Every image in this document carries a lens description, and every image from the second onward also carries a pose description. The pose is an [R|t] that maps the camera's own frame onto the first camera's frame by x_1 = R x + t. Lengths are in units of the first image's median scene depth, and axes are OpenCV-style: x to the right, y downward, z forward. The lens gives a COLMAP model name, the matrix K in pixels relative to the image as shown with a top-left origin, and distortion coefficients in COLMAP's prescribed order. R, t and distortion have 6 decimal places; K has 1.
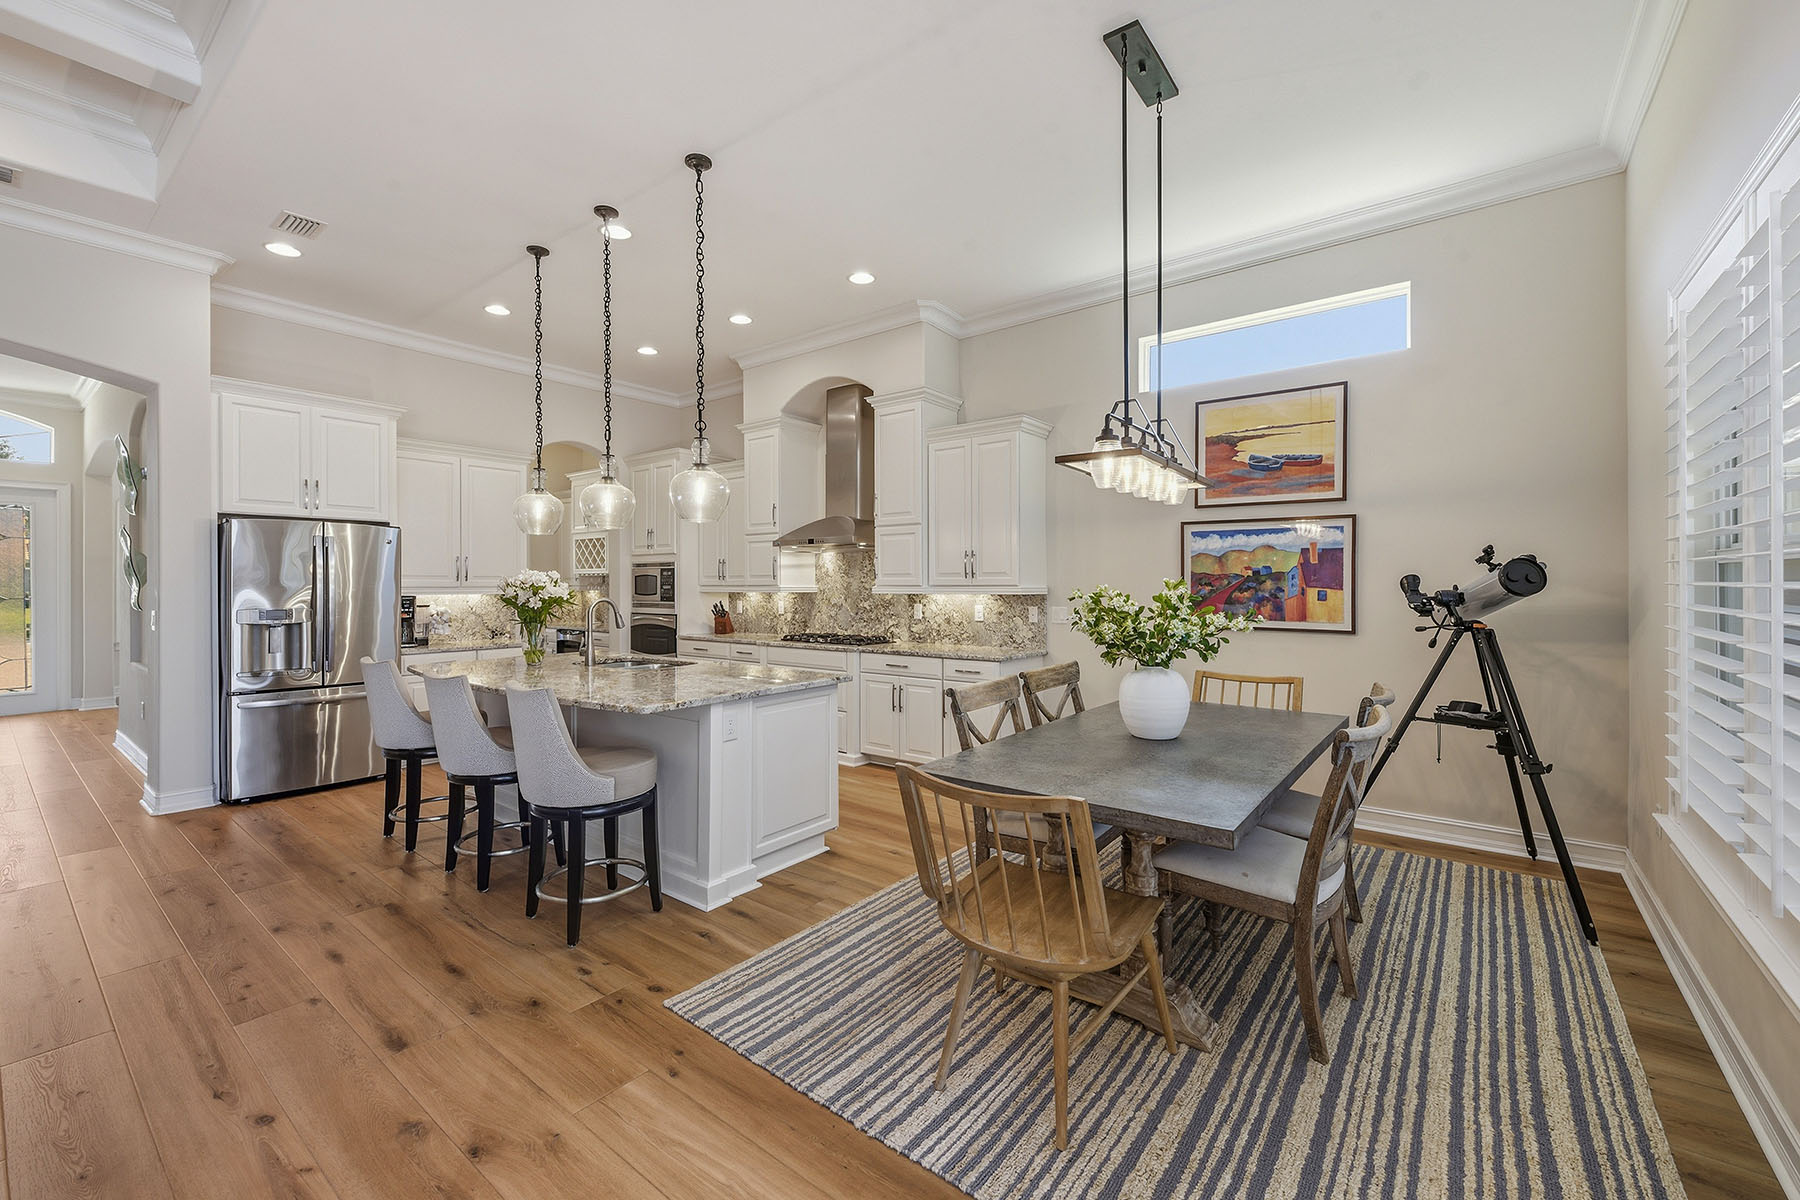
lens RADIAL K [[725.1, 0, 894.6], [0, 725.1, 590.6], [0, 0, 1]] dist [0.002399, -0.000063]
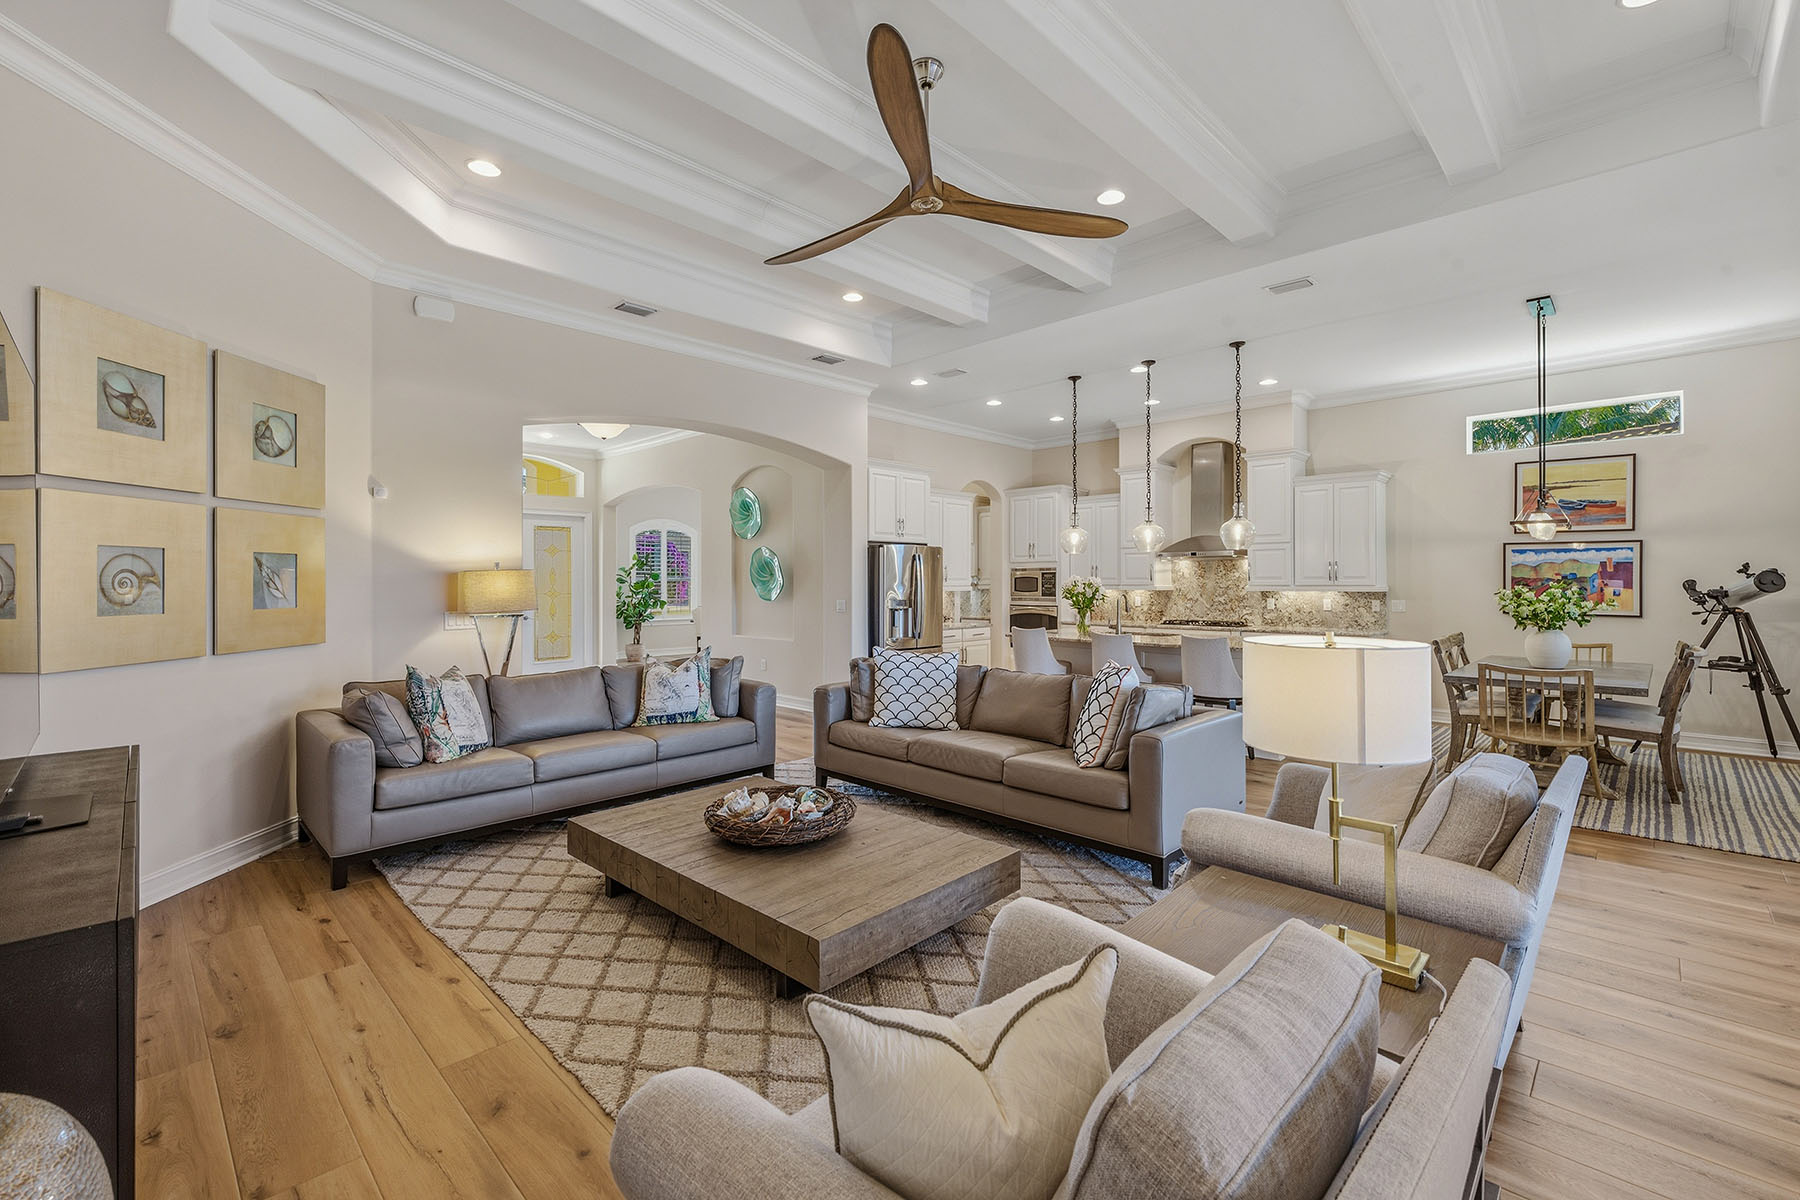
lens RADIAL K [[759.2, 0, 897.7], [0, 759.2, 584.6], [0, 0, 1]] dist [0.001671, -0.000842]
pose [[0.993424, 0.000986, -0.114490, -0.696644], [-0.001552, 0.999987, -0.004852, 0.000156], [0.114483, 0.004998, 0.993413, -0.726895]]
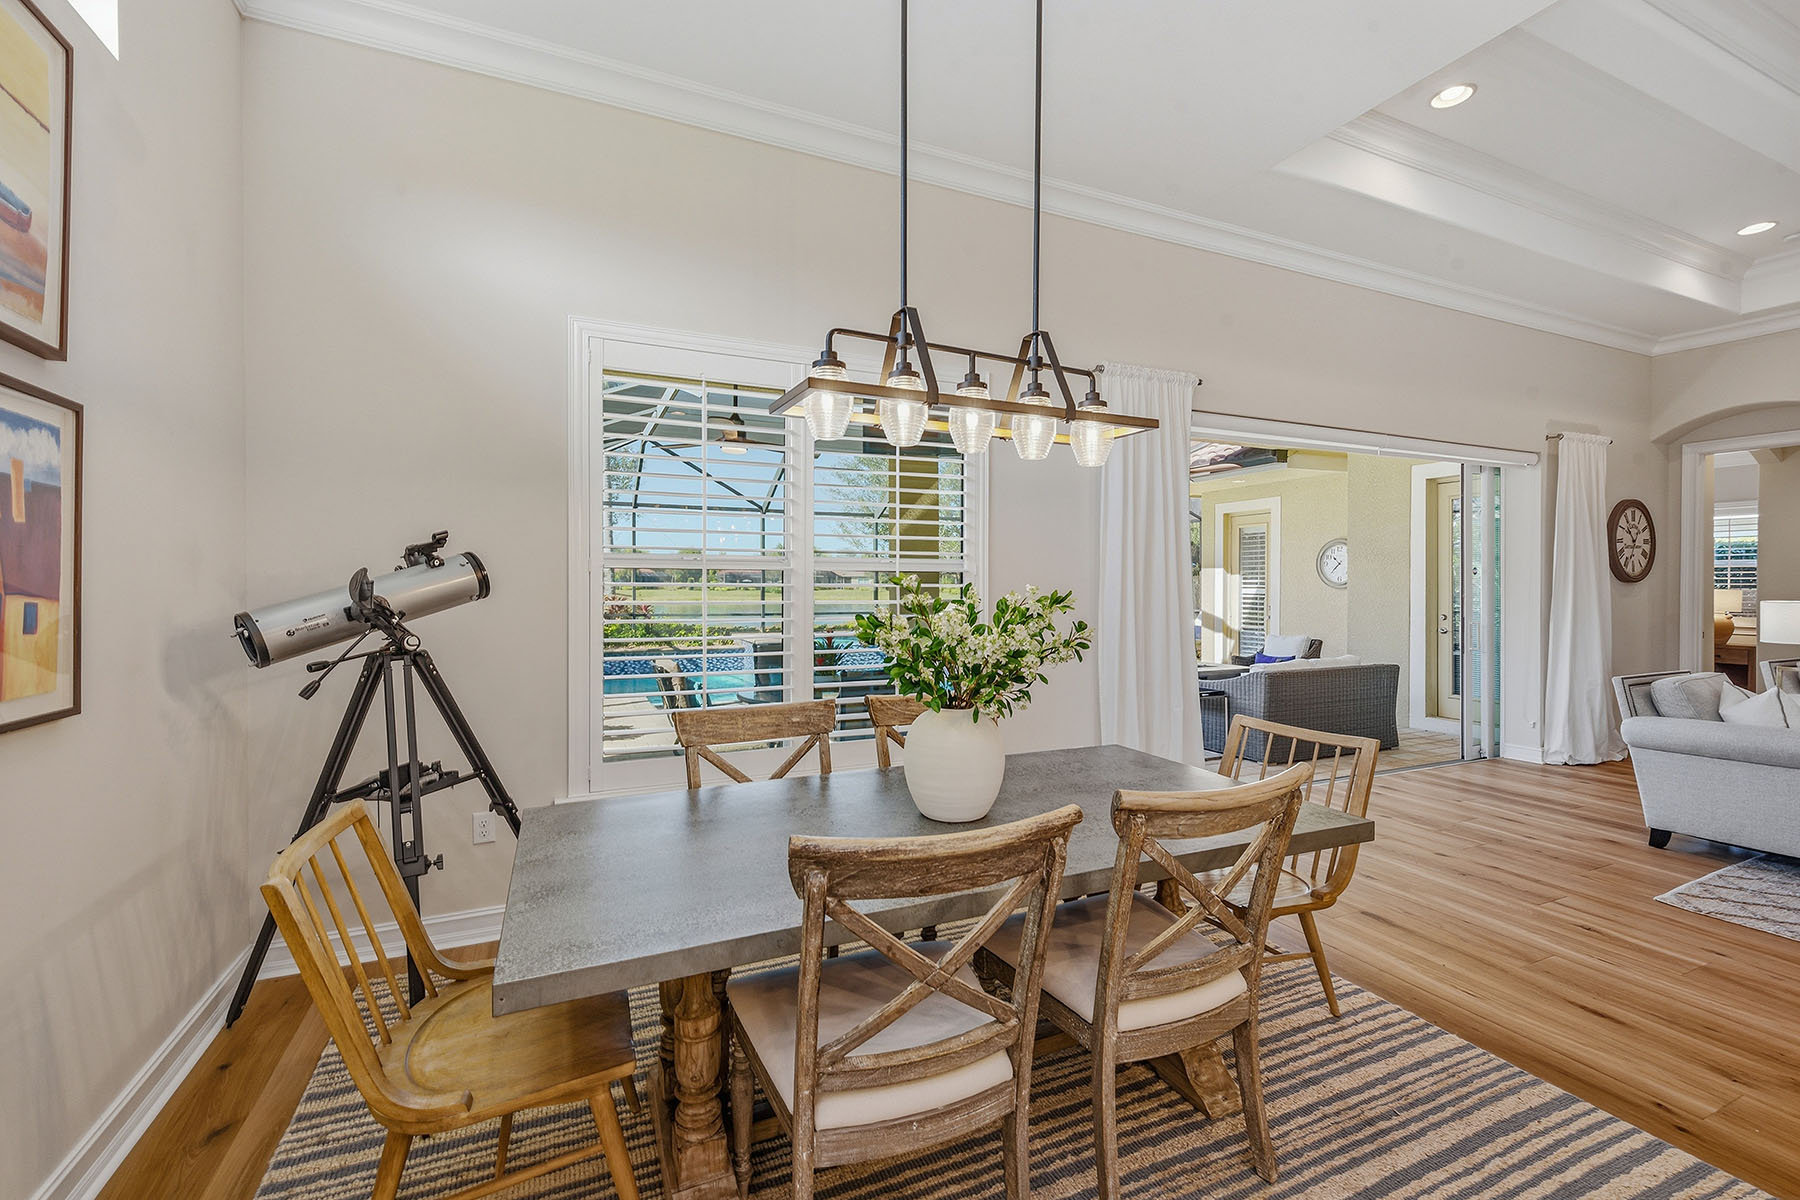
lens RADIAL K [[759.2, 0, 897.7], [0, 759.2, 584.6], [0, 0, 1]] dist [0.001671, -0.000842]
pose [[-0.886871, 0.004383, 0.461996, 0.052134], [0.006234, 0.999977, 0.002481, -0.006286], [-0.461975, 0.005081, -0.886878, 1.071140]]
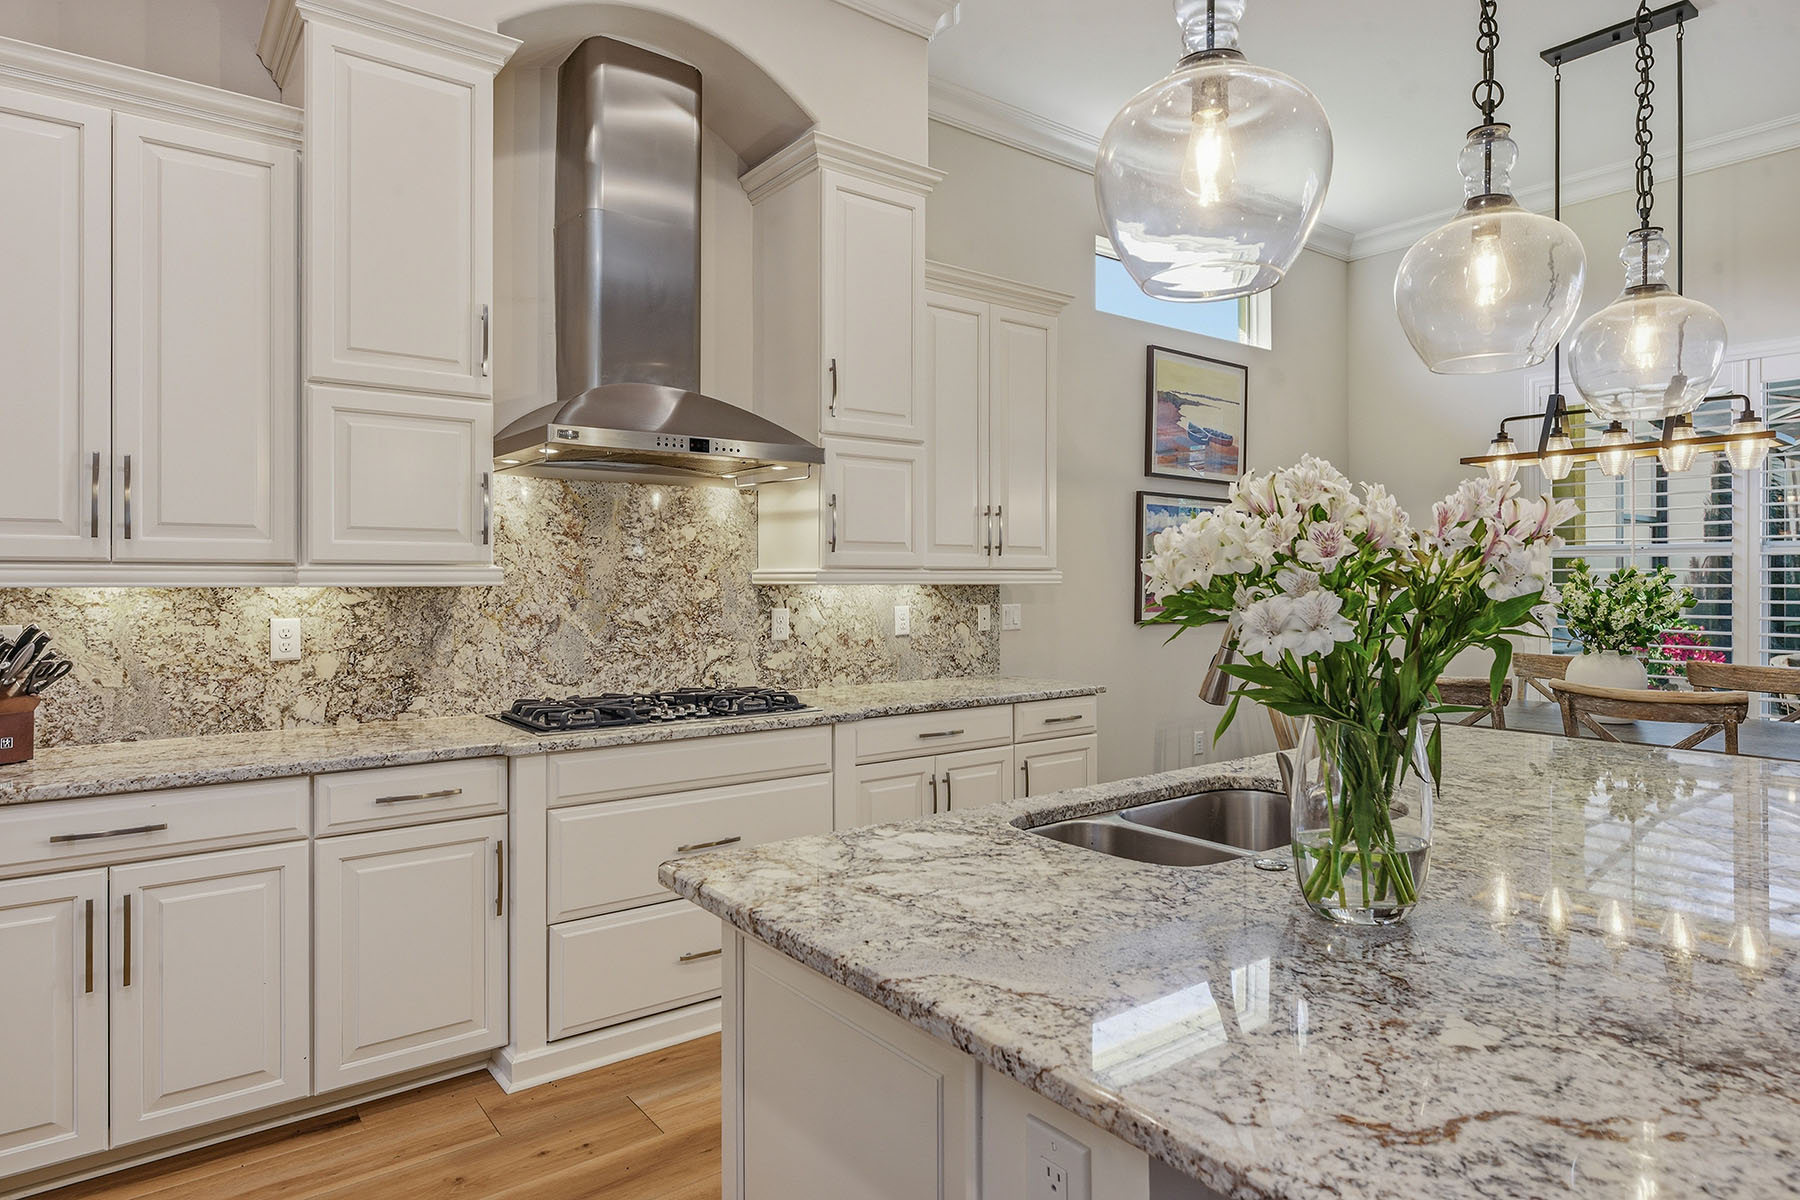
lens RADIAL K [[1032.9, 0, 902.4], [0, 1032.9, 583.3], [0, 0, 1]] dist [0.001822, 0.001234]
pose [[0.246915, -0.001041, 0.969037, -0.801714], [0.007870, 0.999969, -0.000931, 0.005253], [-0.969005, 0.007857, 0.246915, 1.029780]]
